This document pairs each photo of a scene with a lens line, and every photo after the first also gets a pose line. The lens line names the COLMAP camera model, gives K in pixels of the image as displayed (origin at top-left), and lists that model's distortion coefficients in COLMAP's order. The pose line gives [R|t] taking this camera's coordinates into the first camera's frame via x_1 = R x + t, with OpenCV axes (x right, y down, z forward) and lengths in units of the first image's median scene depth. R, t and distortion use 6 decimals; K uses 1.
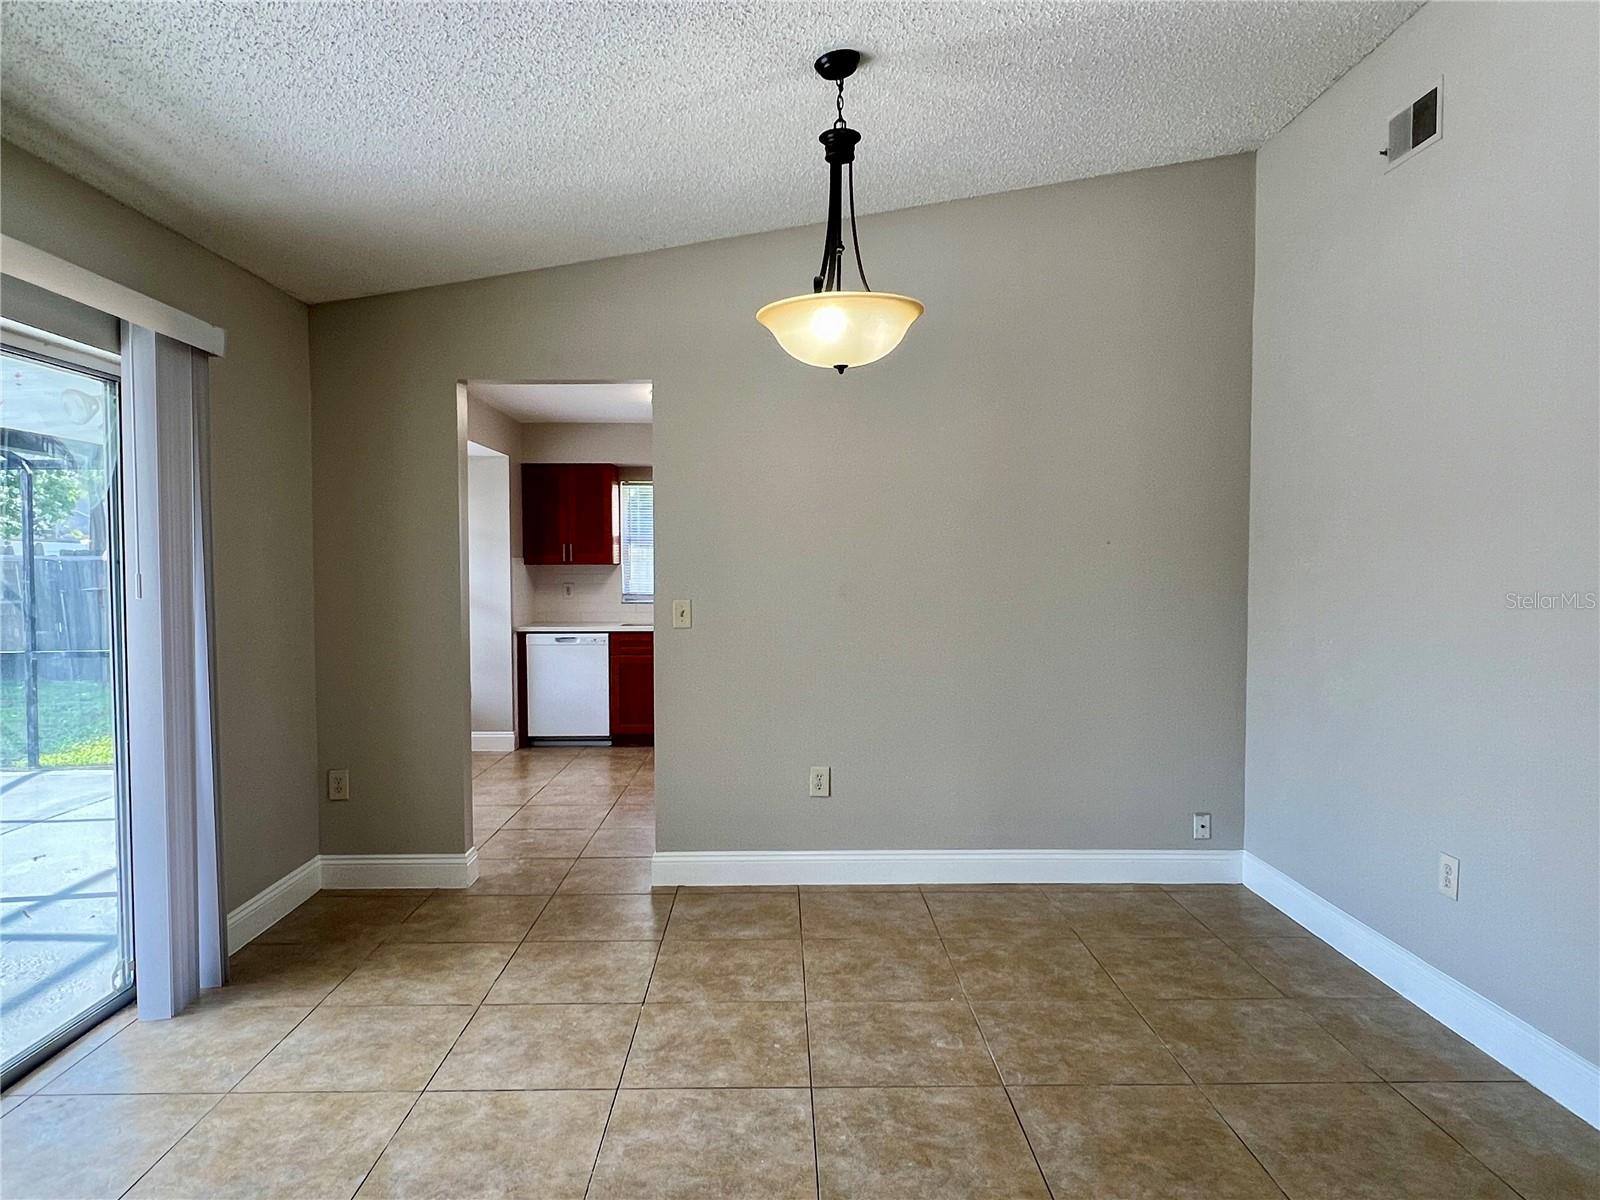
lens RADIAL K [[1004.1, 0, 812.0], [0, 1004.1, 598.2], [0, 0, 1]] dist [-0.001738, -0.001020]
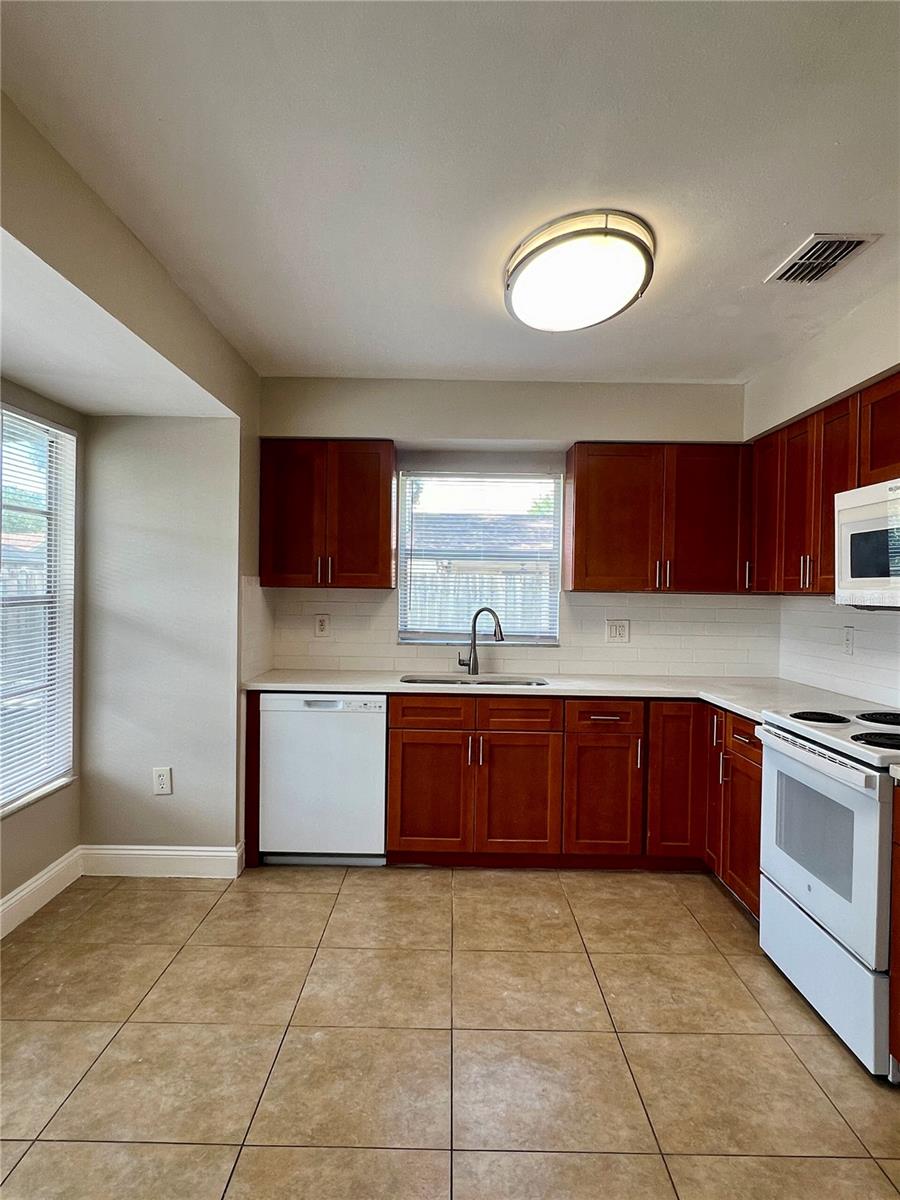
lens RADIAL K [[753.1, 0, 445.1], [0, 753.1, 599.7], [0, 0, 1]] dist [-0.001738, -0.001020]
pose [[0.998734, 0.016069, -0.047662, -0.142550], [-0.017301, 0.999523, -0.025566, -0.014252], [0.047228, 0.026358, 0.998536, 0.516194]]
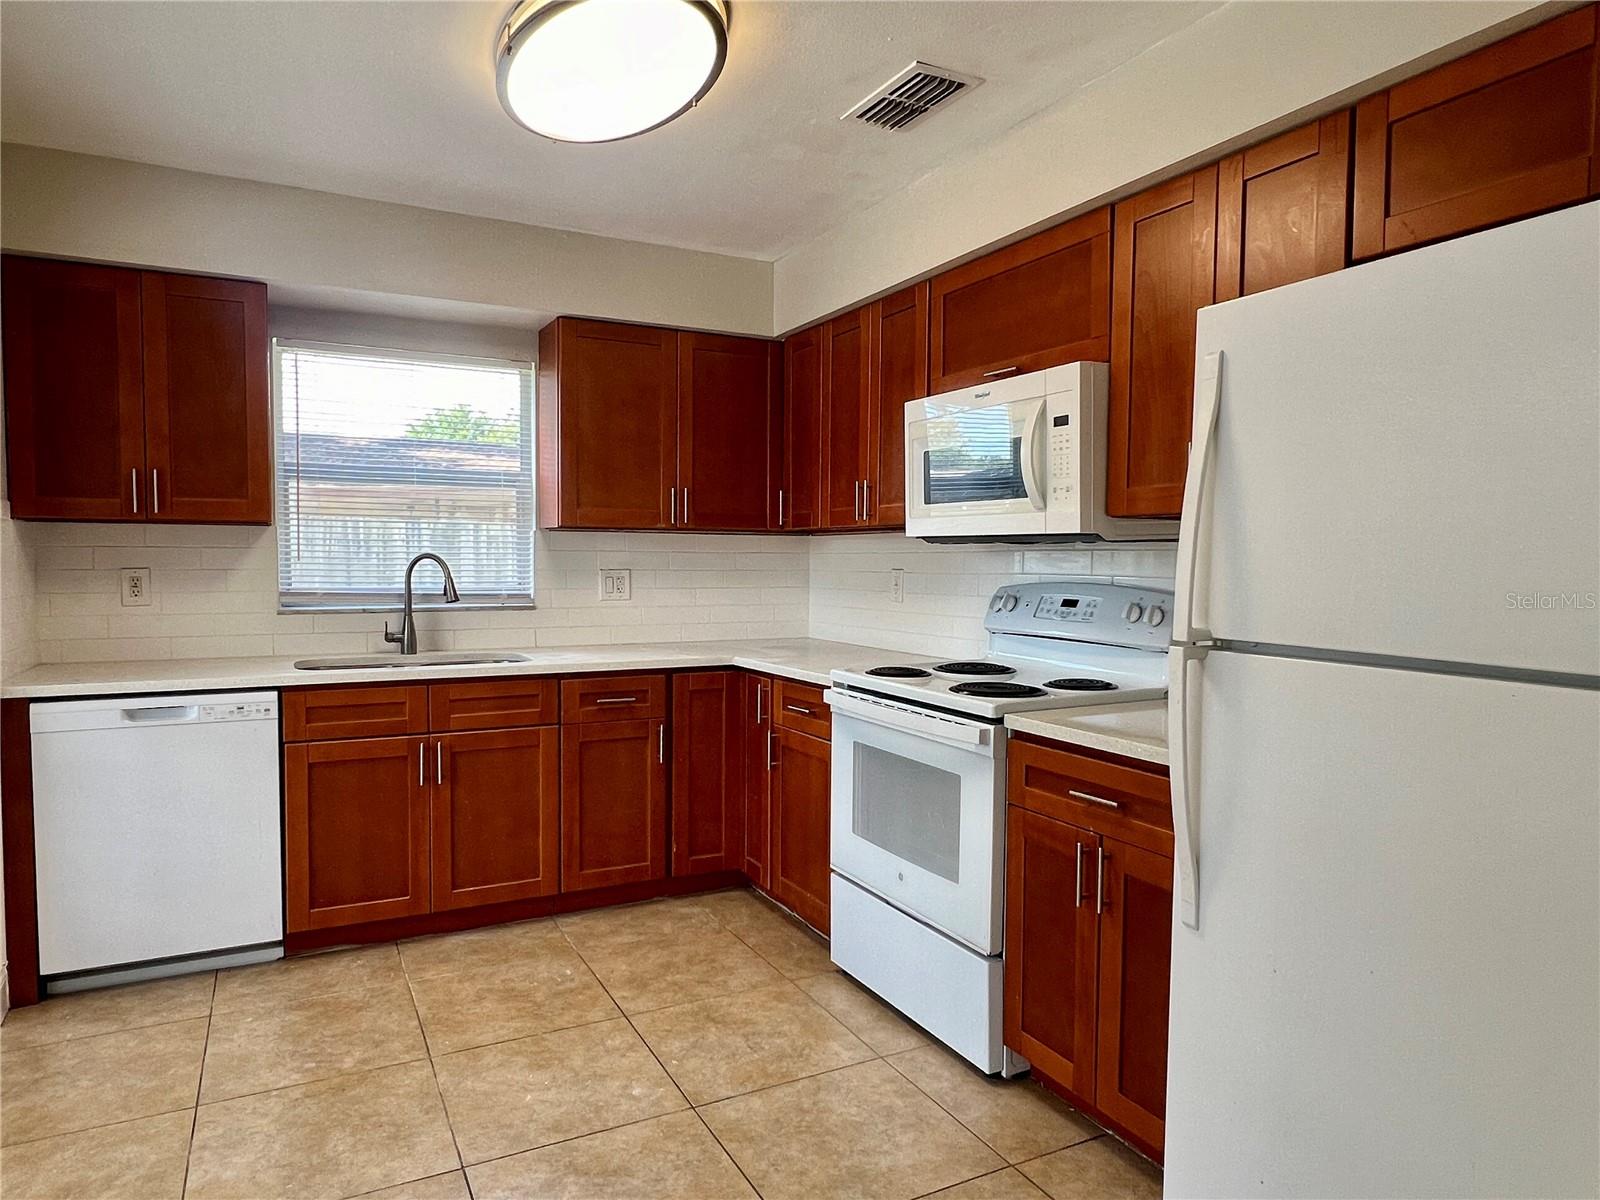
lens RADIAL K [[1004.1, 0, 797.9], [0, 1004.1, 606.7], [0, 0, 1]] dist [-0.001738, -0.001020]
pose [[0.906972, -0.015947, 0.420890, -0.181211], [0.009802, 0.999812, 0.016760, -0.003606], [-0.421077, -0.011075, 0.906957, 0.542906]]
